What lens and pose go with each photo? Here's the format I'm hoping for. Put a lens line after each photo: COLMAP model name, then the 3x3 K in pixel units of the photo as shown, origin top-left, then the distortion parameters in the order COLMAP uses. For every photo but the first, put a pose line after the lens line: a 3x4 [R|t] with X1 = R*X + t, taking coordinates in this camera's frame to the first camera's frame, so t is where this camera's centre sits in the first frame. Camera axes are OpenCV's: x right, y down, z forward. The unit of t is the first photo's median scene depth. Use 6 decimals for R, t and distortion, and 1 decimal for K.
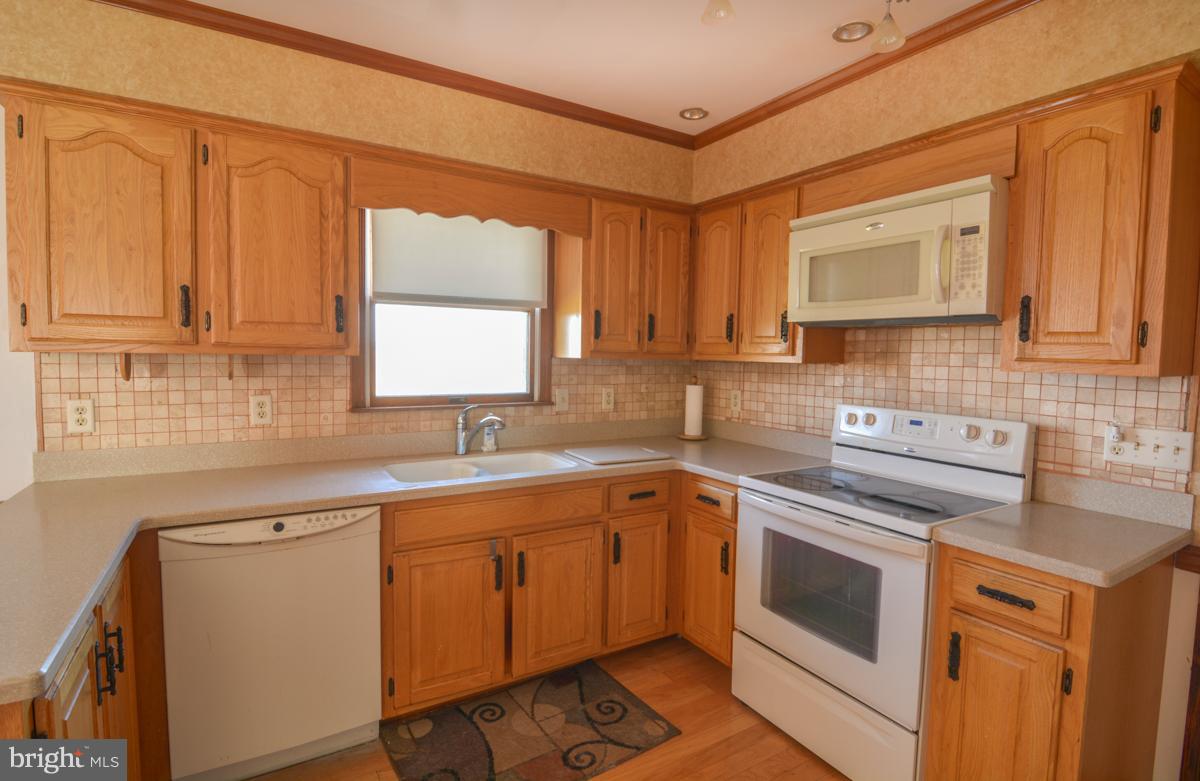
lens RADIAL K [[573.1, 0, 602.6], [0, 573.1, 382.2], [0, 0, 1]] dist [-0.003008, -0.009273]
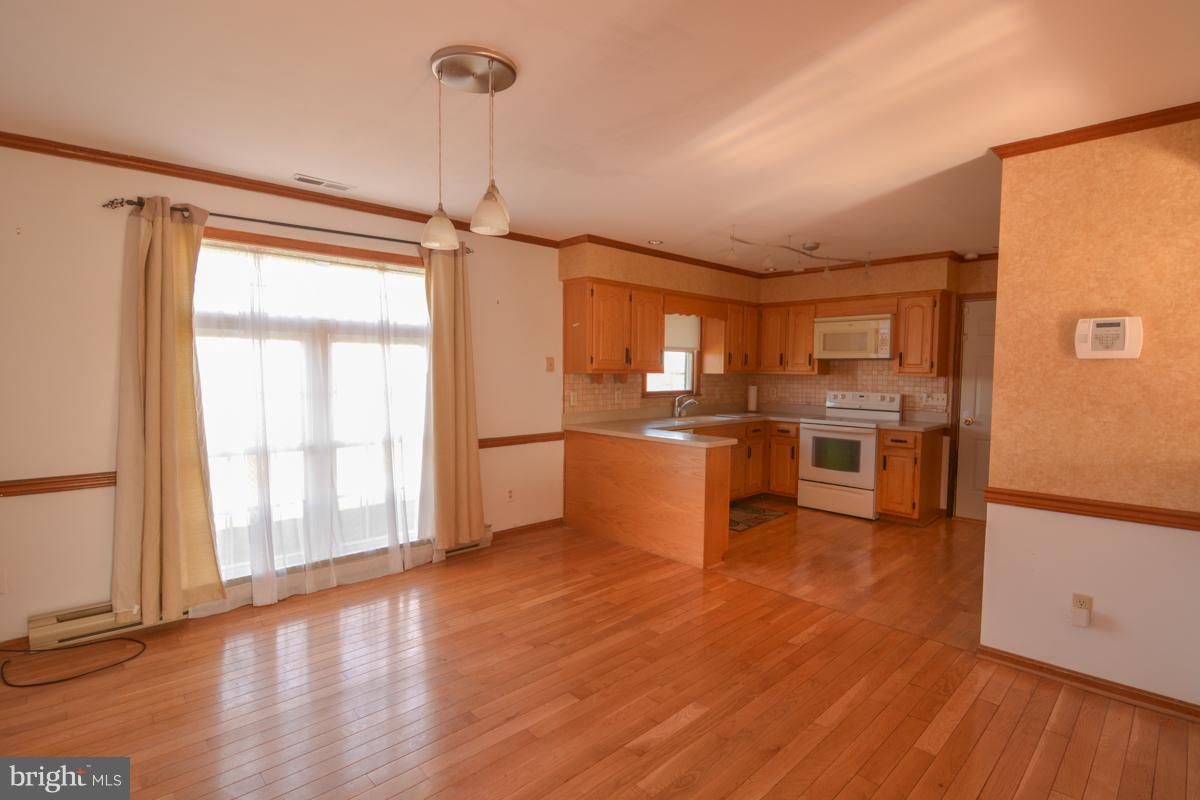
lens RADIAL K [[581.5, 0, 600.0], [0, 581.5, 400.0], [0, 0, 1]] dist [-0.000649, -0.000122]
pose [[0.977517, -0.021051, 0.209803, -1.144803], [0.020068, 0.999775, 0.006814, 0.042428], [-0.209899, -0.002450, 0.977720, -1.314769]]
